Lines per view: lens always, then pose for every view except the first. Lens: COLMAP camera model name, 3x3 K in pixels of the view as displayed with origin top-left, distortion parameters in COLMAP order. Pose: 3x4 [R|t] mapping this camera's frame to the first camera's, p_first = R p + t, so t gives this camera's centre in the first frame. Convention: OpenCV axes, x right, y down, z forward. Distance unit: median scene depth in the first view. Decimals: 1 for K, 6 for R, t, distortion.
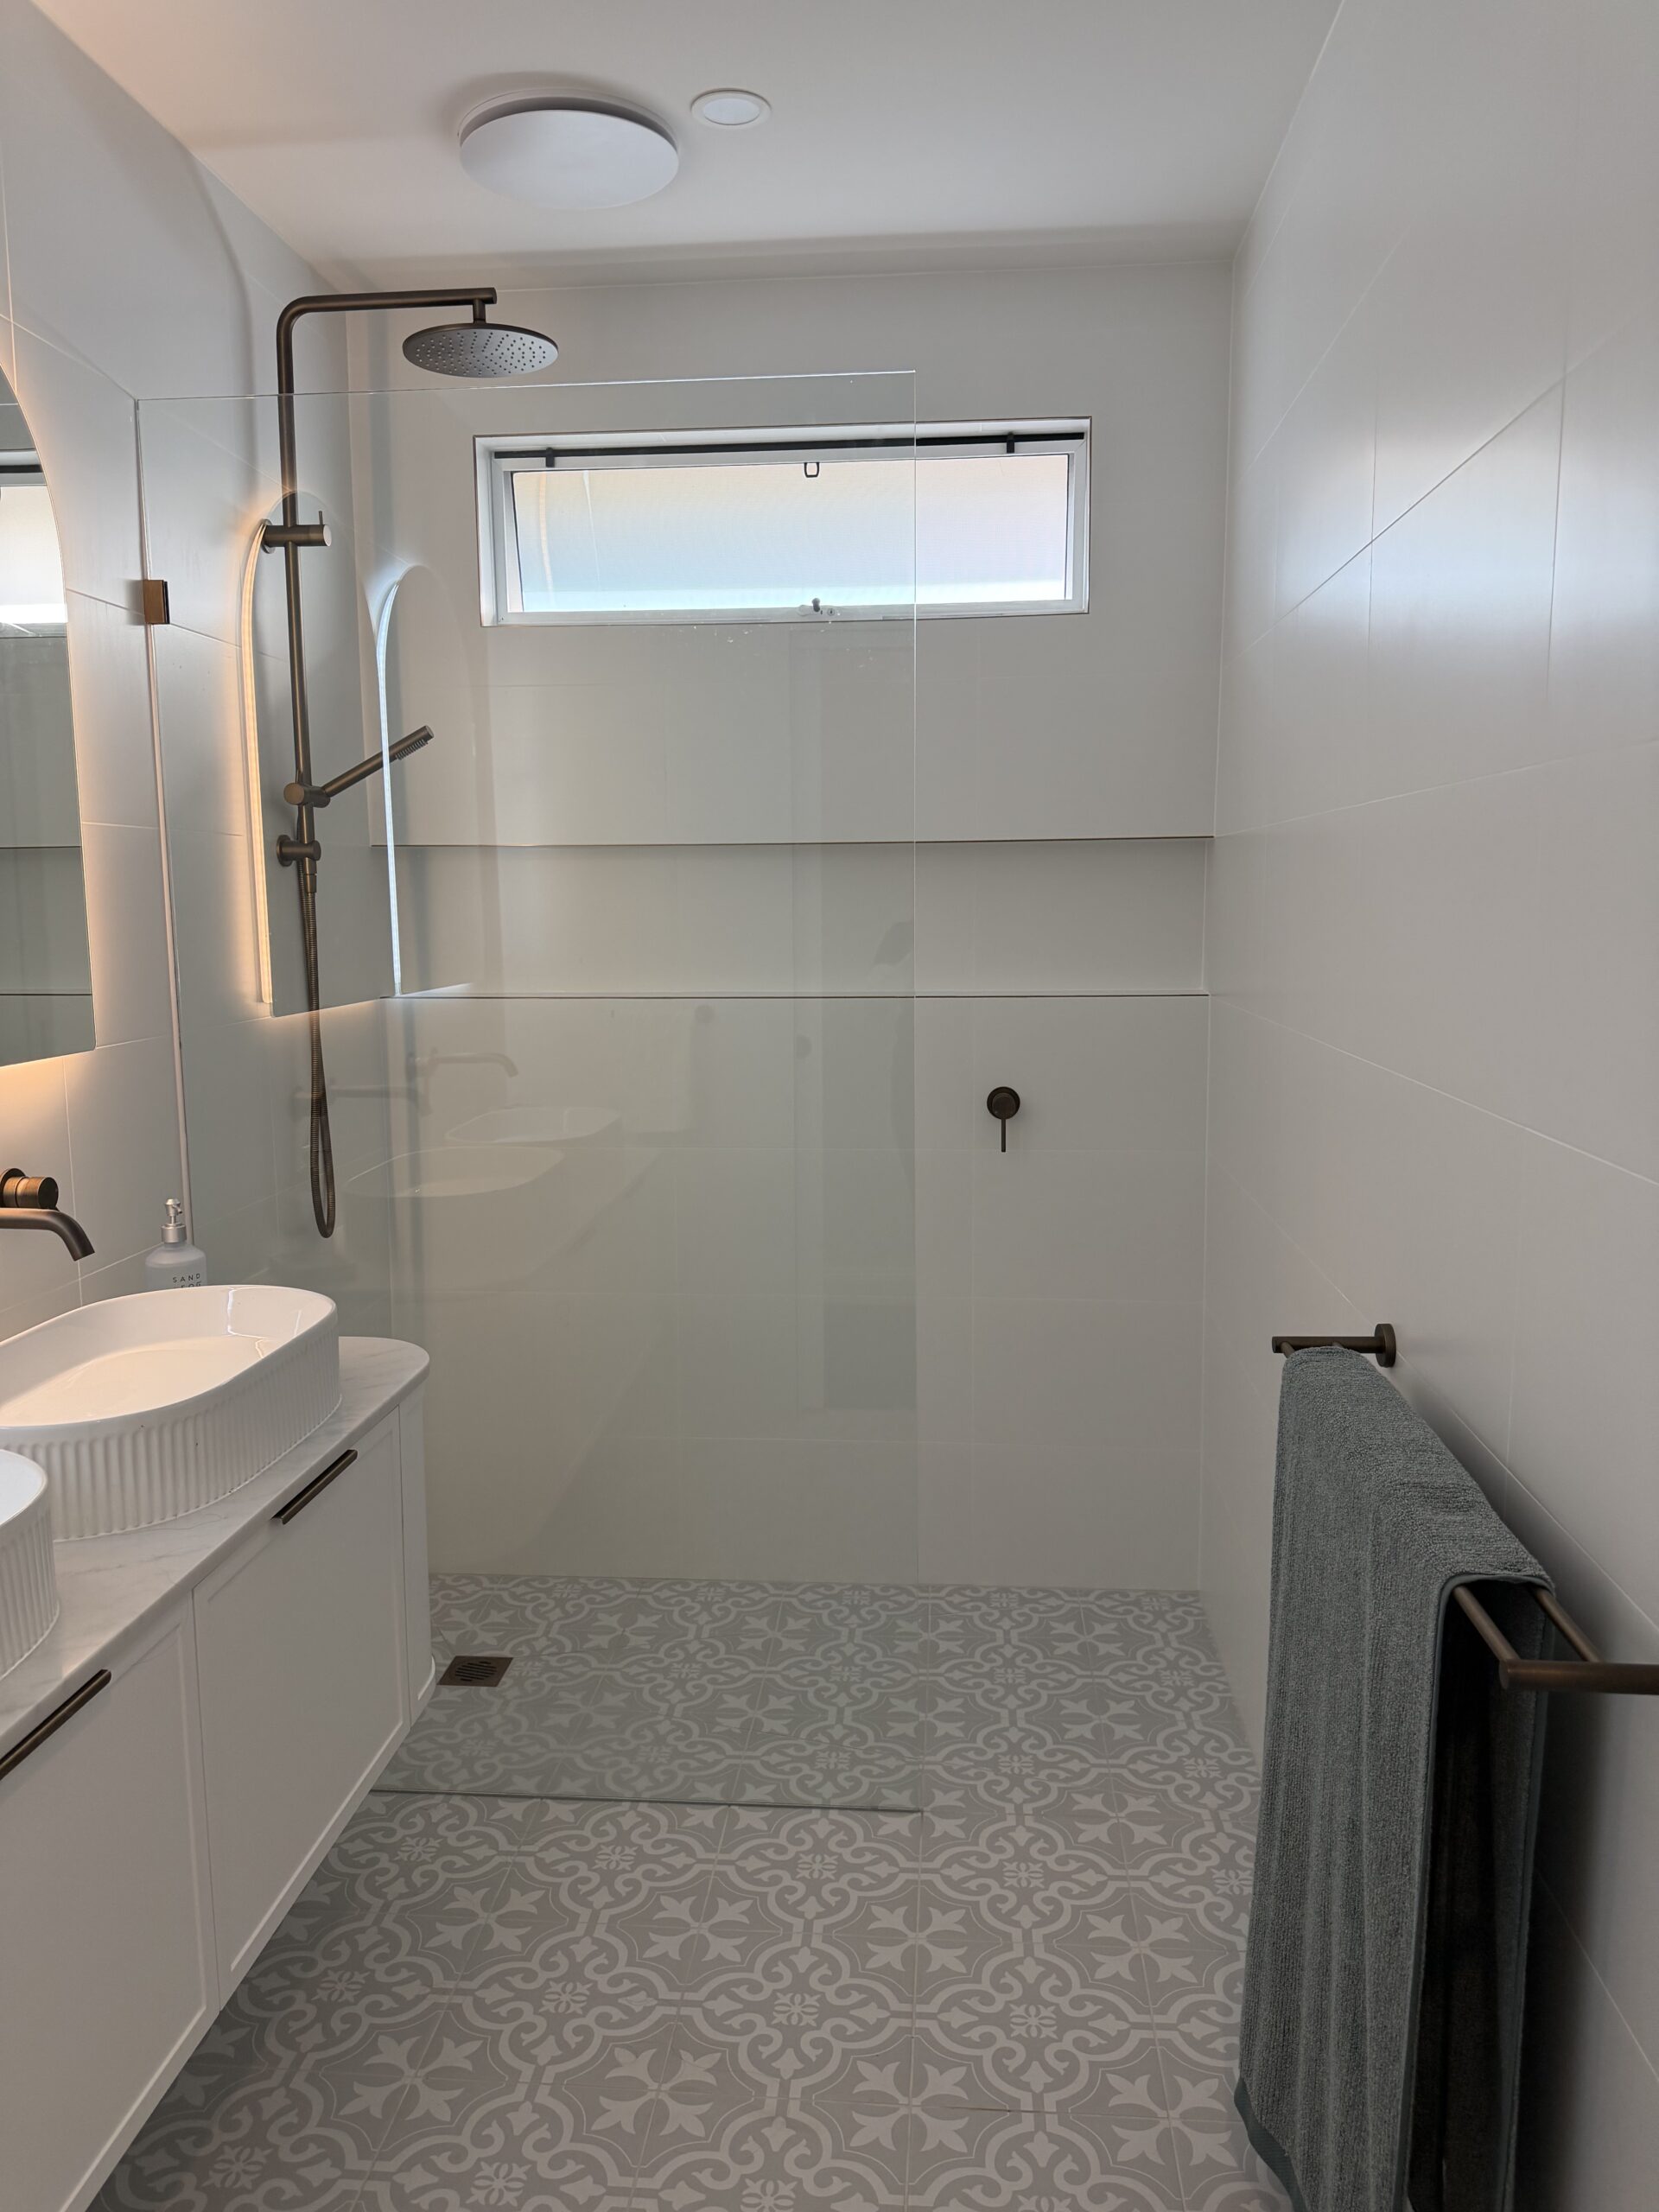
lens RADIAL K [[1574.5, 0, 824.0], [0, 1574.5, 1113.8], [0, 0, 1]] dist [0.019263, -0.024459]
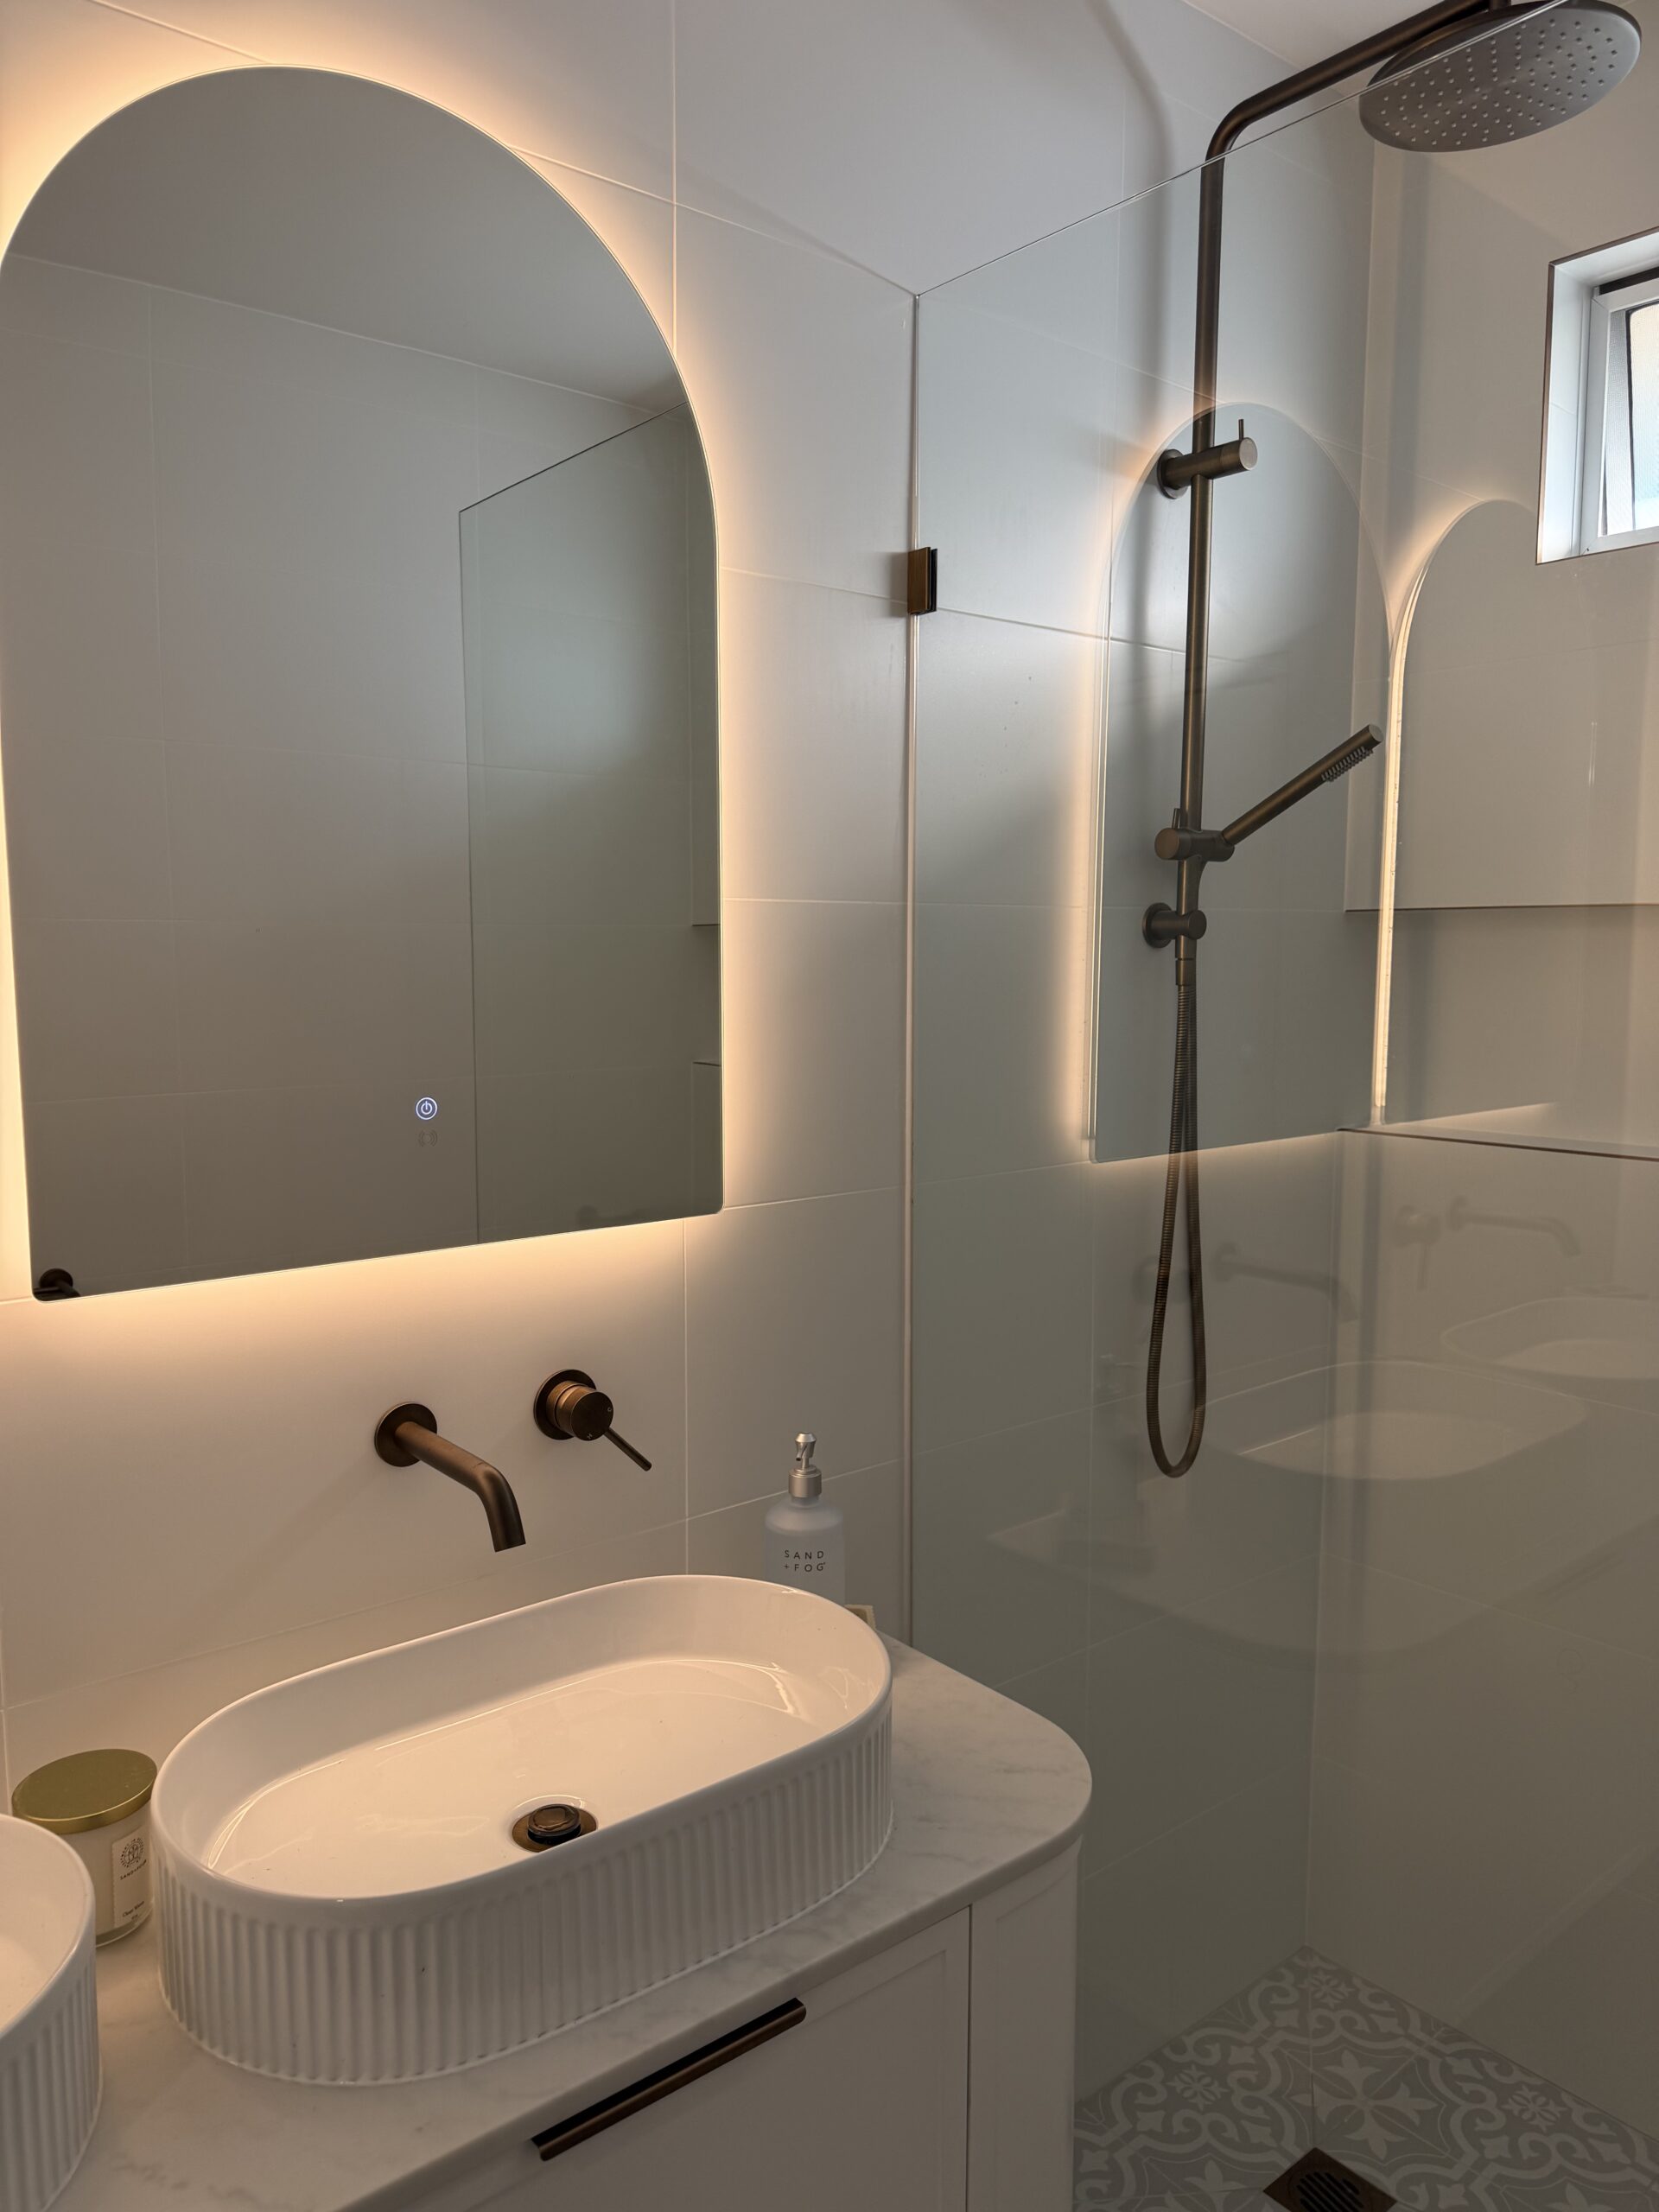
lens RADIAL K [[1574.5, 0, 811.4], [0, 1574.5, 1129.1], [0, 0, 1]] dist [0.019263, -0.024459]
pose [[0.698768, 0.087771, -0.709943, 0.057859], [-0.102648, 0.994476, 0.021917, -0.081580], [0.707945, 0.057559, 0.703918, 0.433654]]
